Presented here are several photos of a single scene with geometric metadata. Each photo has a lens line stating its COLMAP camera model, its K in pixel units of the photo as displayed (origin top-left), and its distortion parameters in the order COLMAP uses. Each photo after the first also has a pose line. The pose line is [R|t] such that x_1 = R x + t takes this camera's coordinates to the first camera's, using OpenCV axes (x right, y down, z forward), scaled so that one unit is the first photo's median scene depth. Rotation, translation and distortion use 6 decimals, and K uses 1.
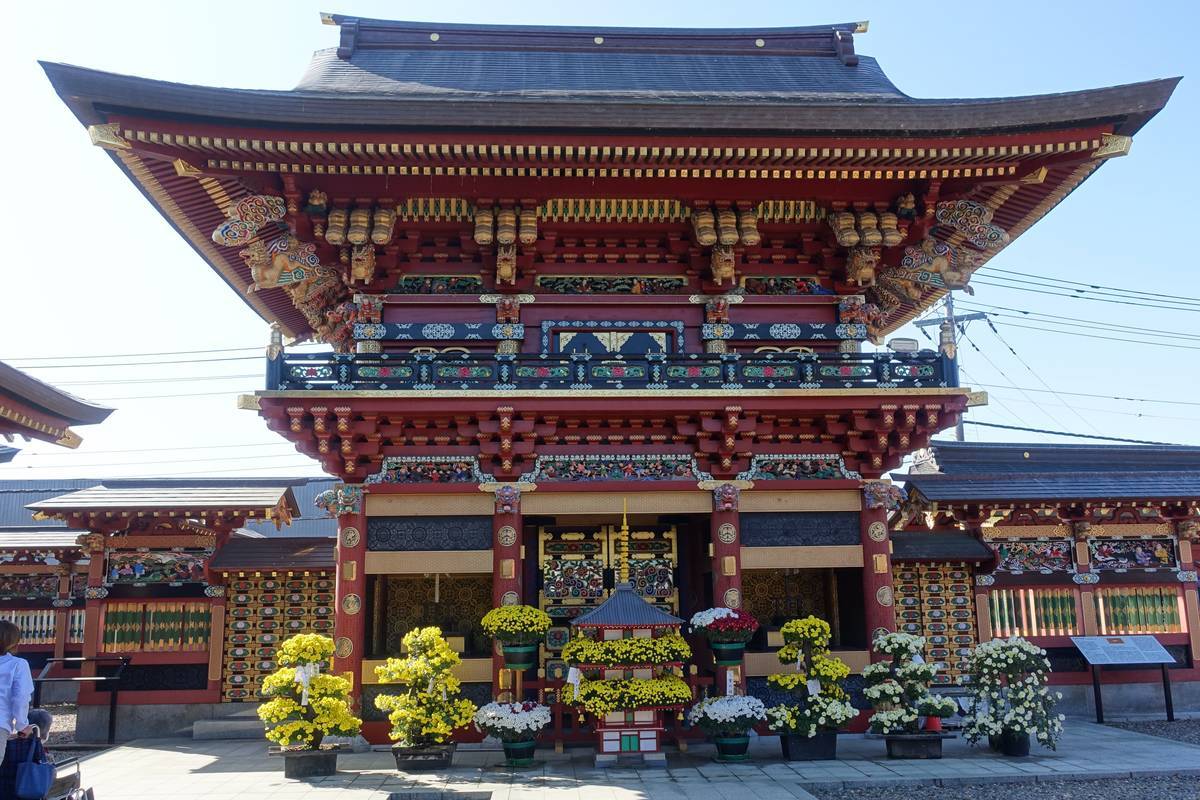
lens RADIAL K [[1057.2, 0, 599.5], [0, 1057.2, 398.7], [0, 0, 1]] dist [0.030121, 0.009573]
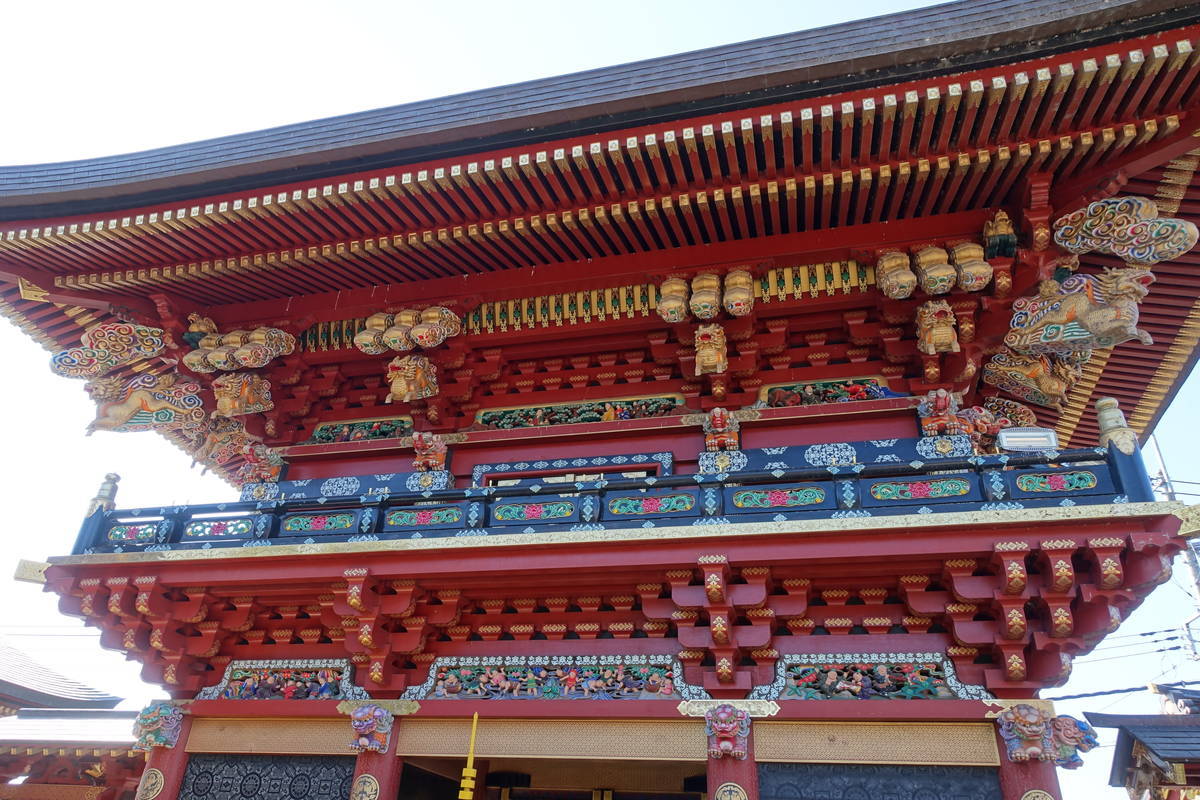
lens RADIAL K [[827.8, 0, 599.1], [0, 827.8, 401.5], [0, 0, 1]] dist [0.006243, 0.001532]
pose [[0.951836, -0.100242, -0.289758, 0.197463], [-0.006911, 0.937790, -0.347133, 0.081517], [0.306530, 0.332416, 0.891930, 0.526794]]
